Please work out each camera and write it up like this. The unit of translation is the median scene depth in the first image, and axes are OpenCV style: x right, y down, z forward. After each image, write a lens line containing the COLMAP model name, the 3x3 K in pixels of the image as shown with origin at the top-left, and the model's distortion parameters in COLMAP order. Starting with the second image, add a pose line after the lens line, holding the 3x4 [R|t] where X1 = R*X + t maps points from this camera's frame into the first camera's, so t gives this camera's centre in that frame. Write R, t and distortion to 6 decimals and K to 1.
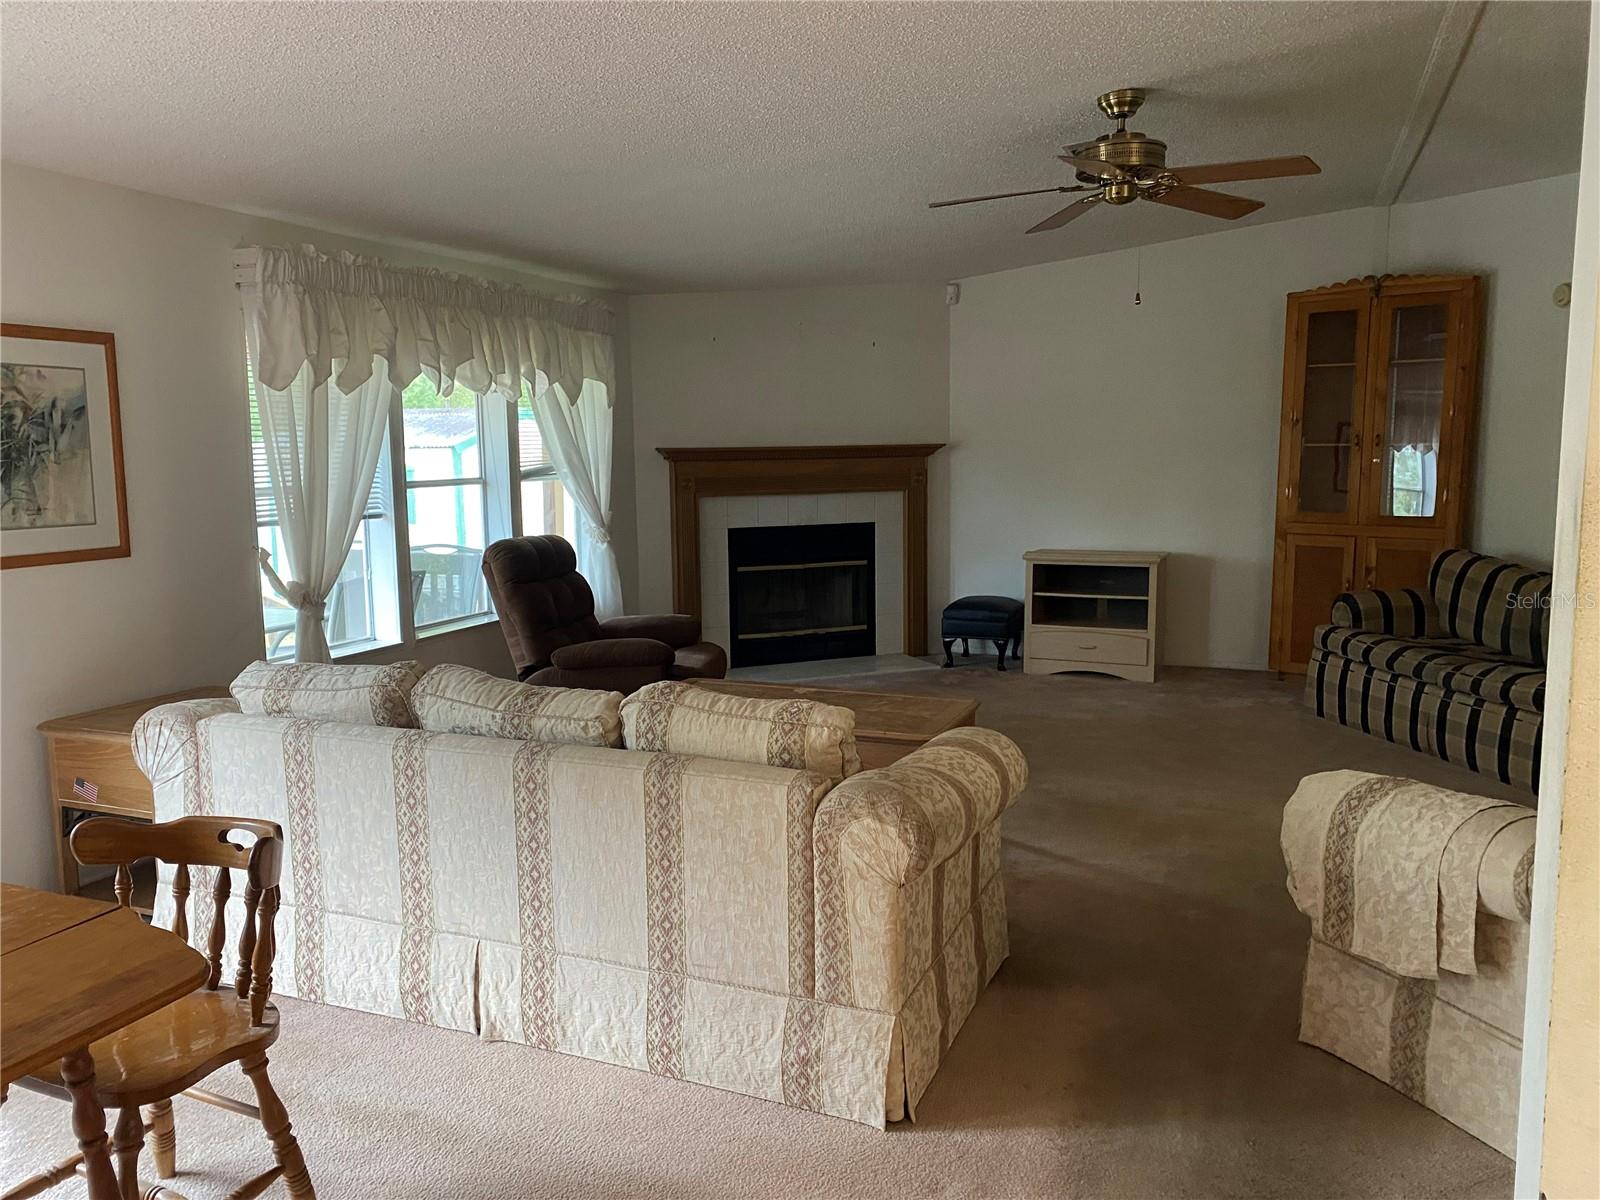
lens RADIAL K [[1209.2, 0, 794.8], [0, 1209.2, 599.9], [0, 0, 1]] dist [0.051046, -0.052362]
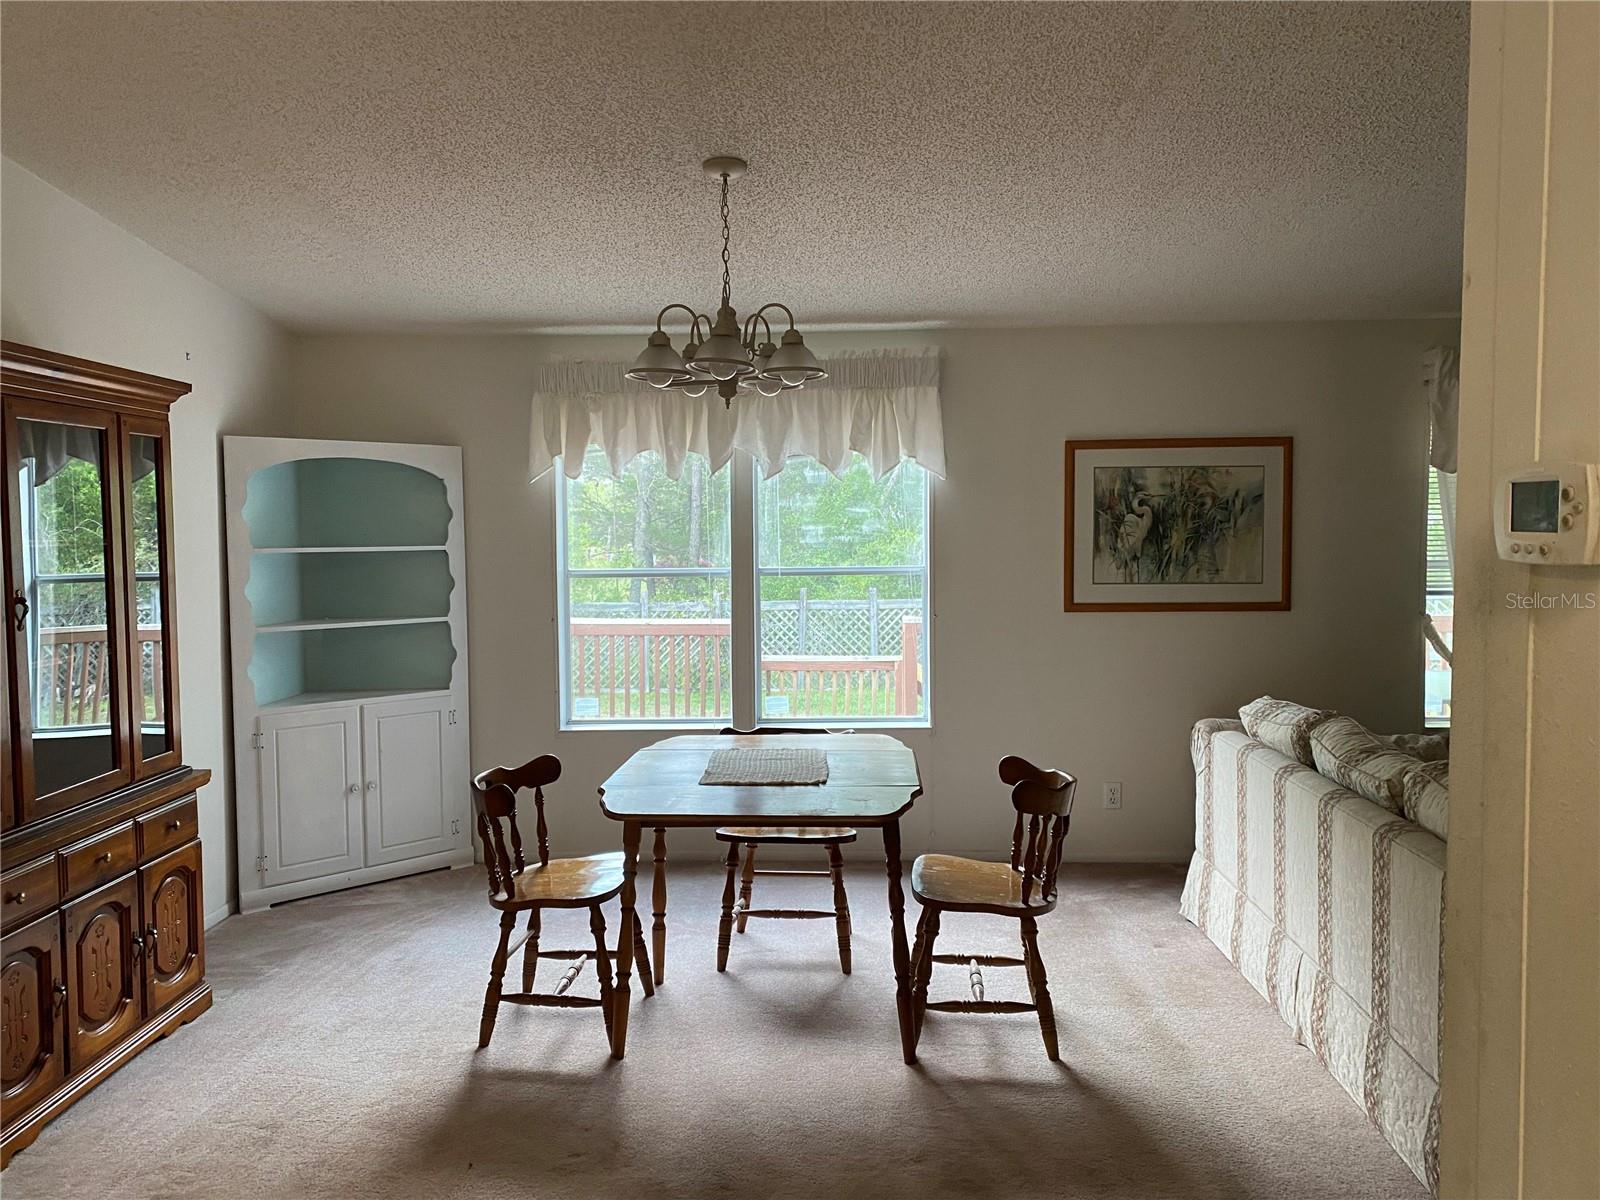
lens RADIAL K [[1209.2, 0, 795.3], [0, 1209.2, 598.1], [0, 0, 1]] dist [0.051046, -0.052362]
pose [[0.348871, 0.062099, -0.935111, 0.359590], [-0.113150, 0.993294, 0.023749, -0.016153], [0.930315, 0.097523, 0.353558, 0.060917]]
